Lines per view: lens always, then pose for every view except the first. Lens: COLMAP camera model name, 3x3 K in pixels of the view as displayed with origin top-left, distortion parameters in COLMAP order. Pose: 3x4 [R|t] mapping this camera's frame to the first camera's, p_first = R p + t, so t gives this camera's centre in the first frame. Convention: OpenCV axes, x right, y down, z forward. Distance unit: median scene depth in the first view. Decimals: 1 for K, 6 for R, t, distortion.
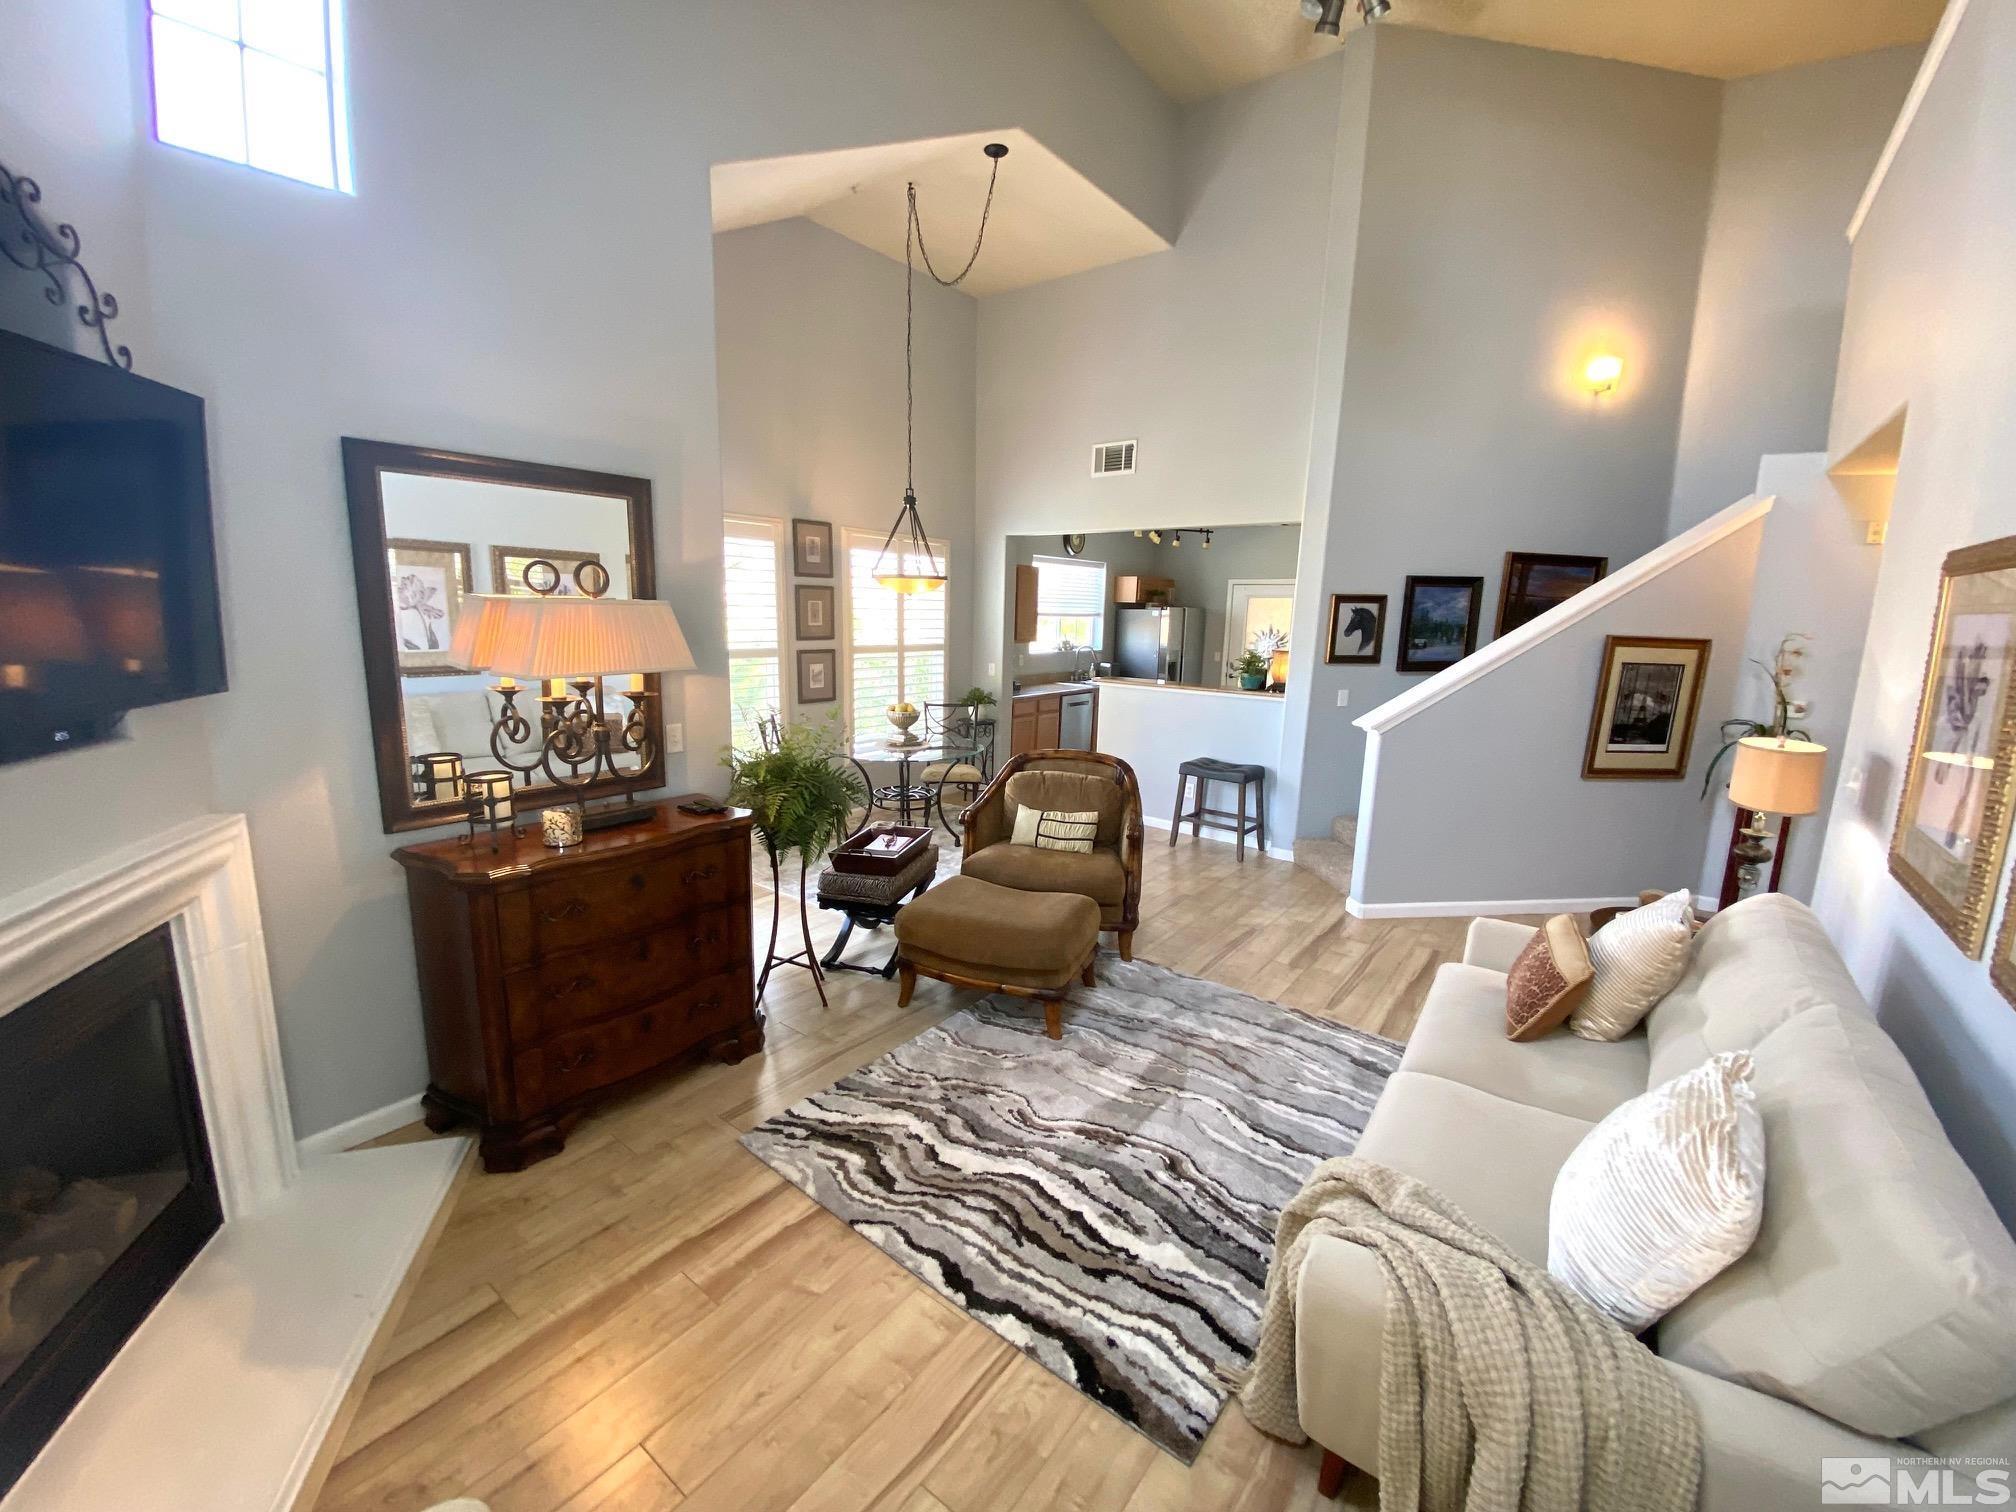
lens RADIAL K [[810.8, 0, 1023.4], [0, 810.8, 730.3], [0, 0, 1]] dist [0.012969, -0.015604]
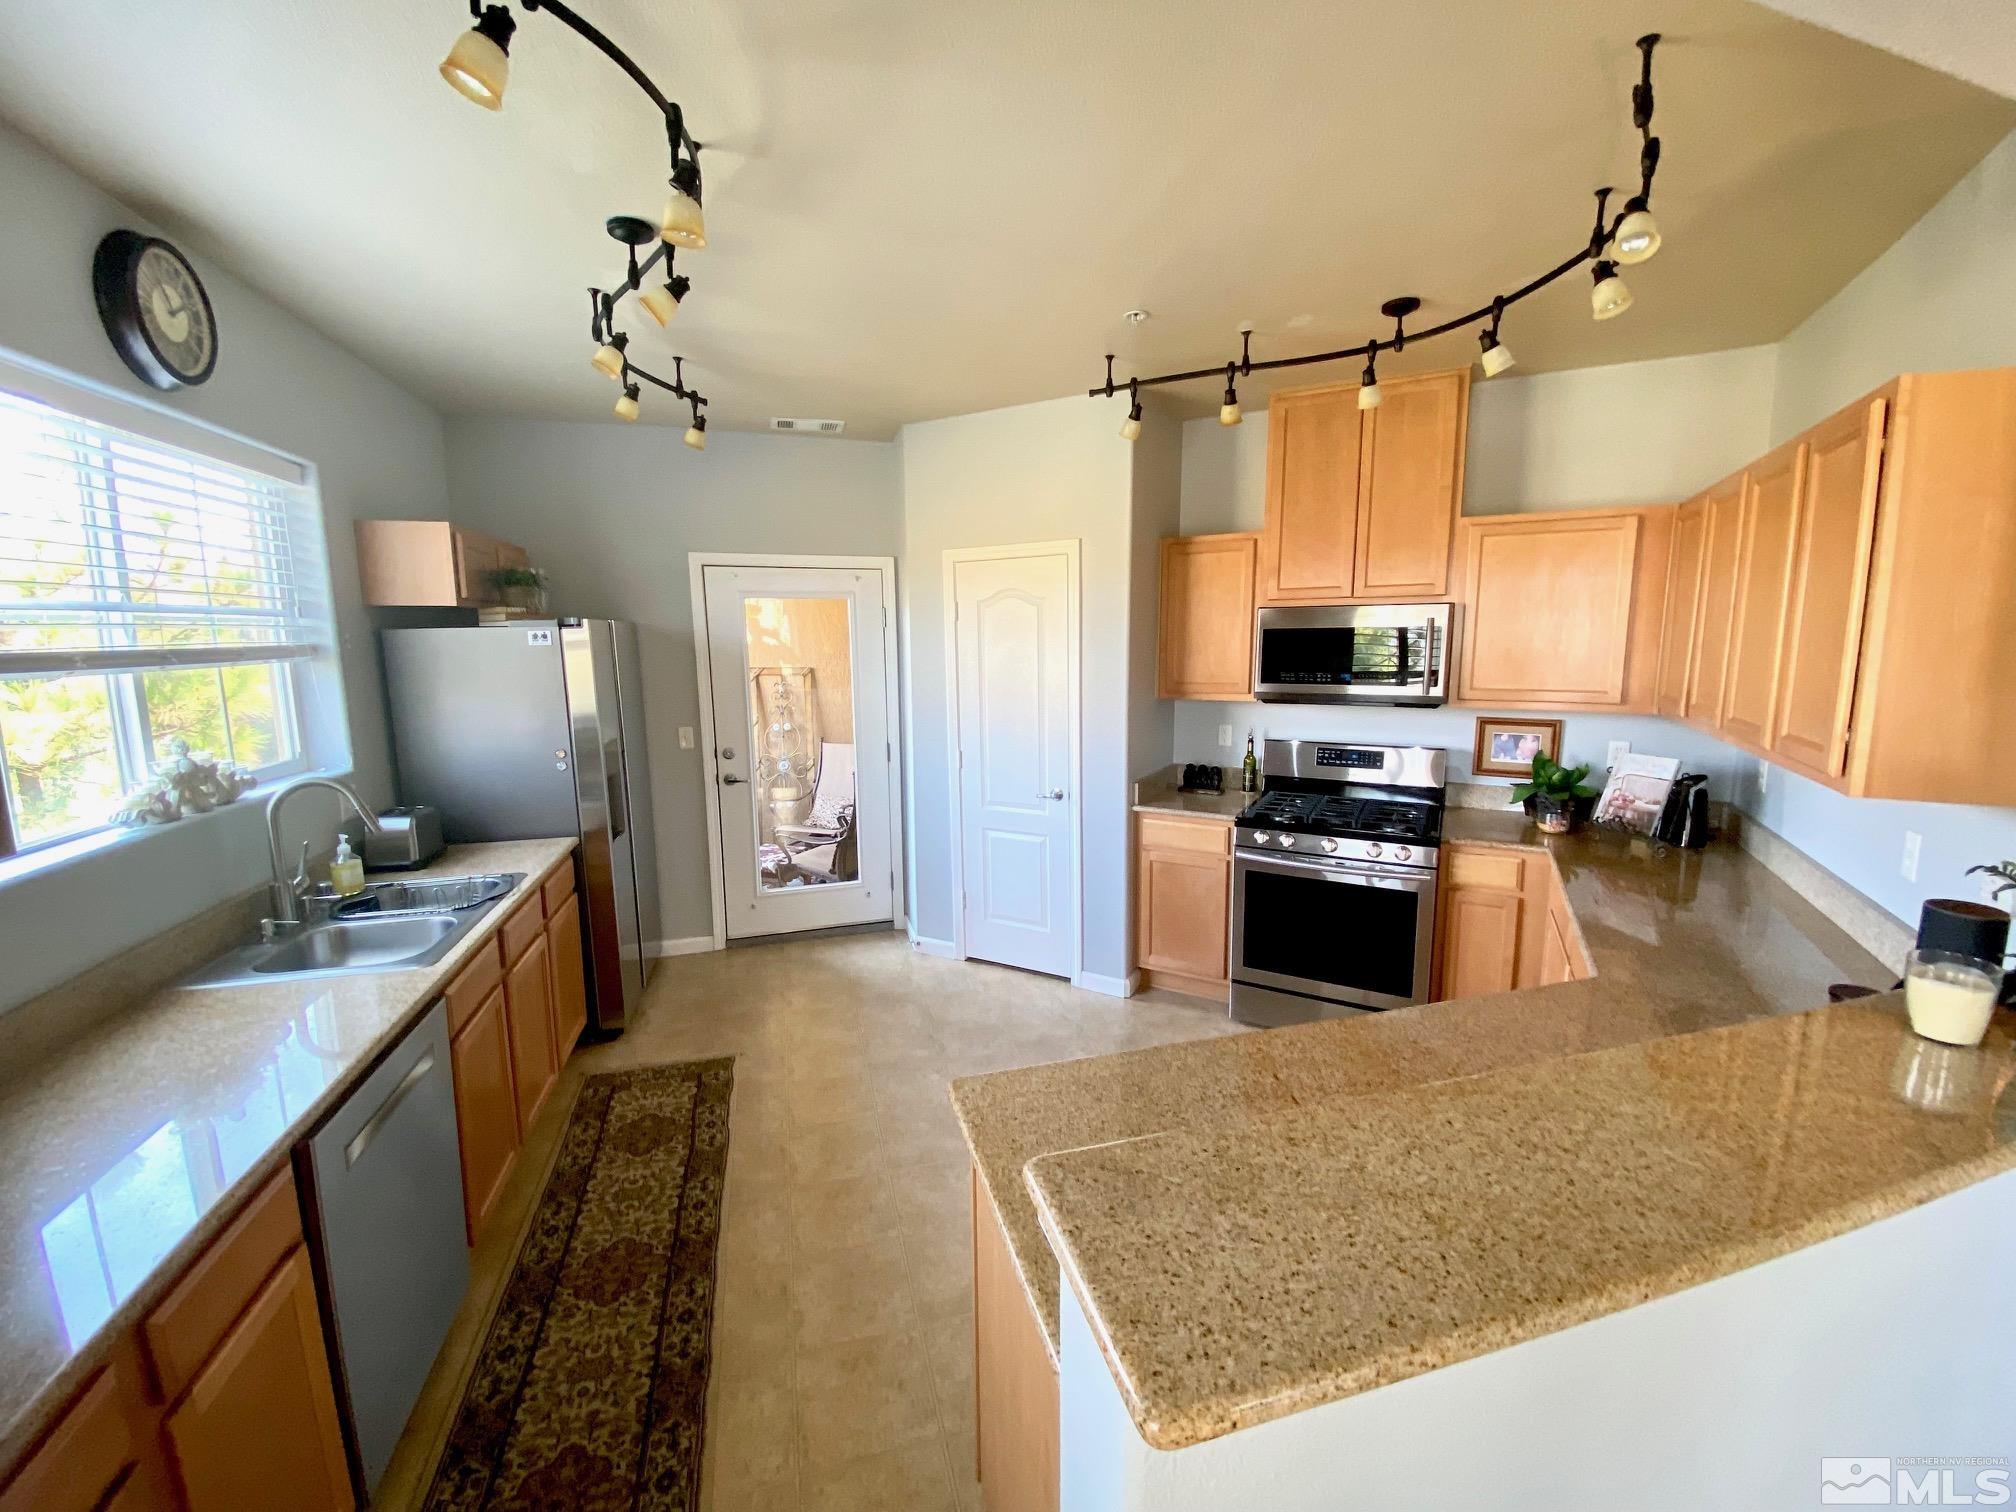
lens RADIAL K [[810.8, 0, 1002.4], [0, 810.8, 745.9], [0, 0, 1]] dist [0.012969, -0.015604]
pose [[0.599987, -0.137414, 0.788120, 0.038002], [0.142268, 0.987762, 0.063916, -0.334276], [-0.787258, 0.073776, 0.612194, 2.286858]]
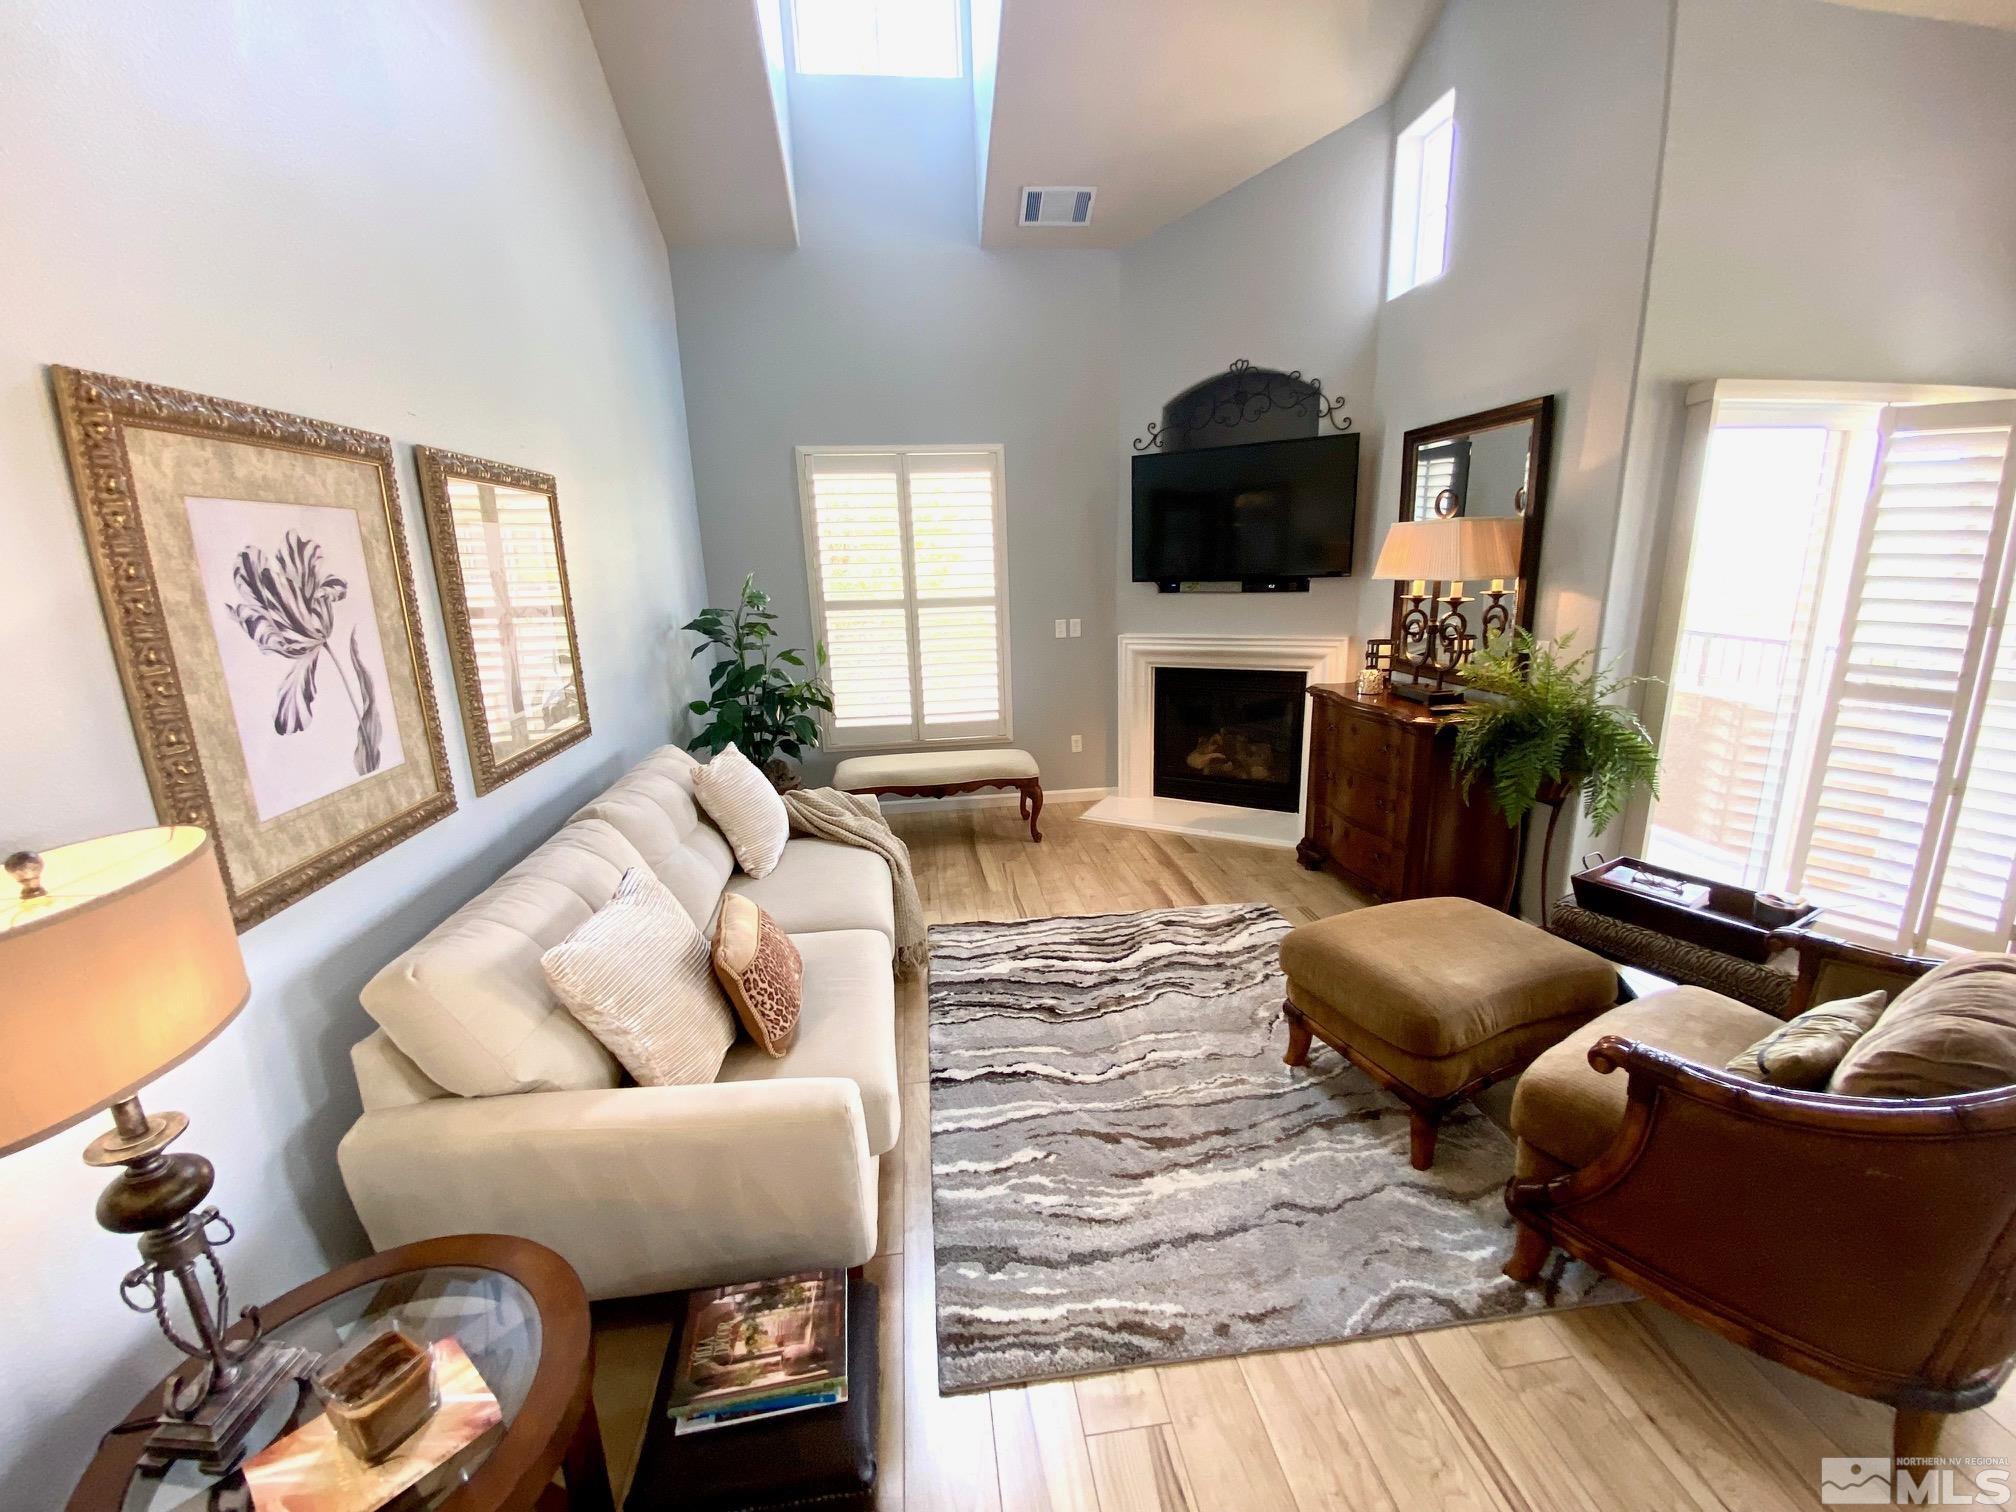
lens RADIAL K [[810.8, 0, 1002.8], [0, 810.8, 753.1], [0, 0, 1]] dist [0.012969, -0.015604]
pose [[-0.723893, 0.161614, -0.670716, 0.887977], [-0.090081, 0.941712, 0.324135, -0.171637], [0.684006, 0.295058, -0.667141, 1.503867]]
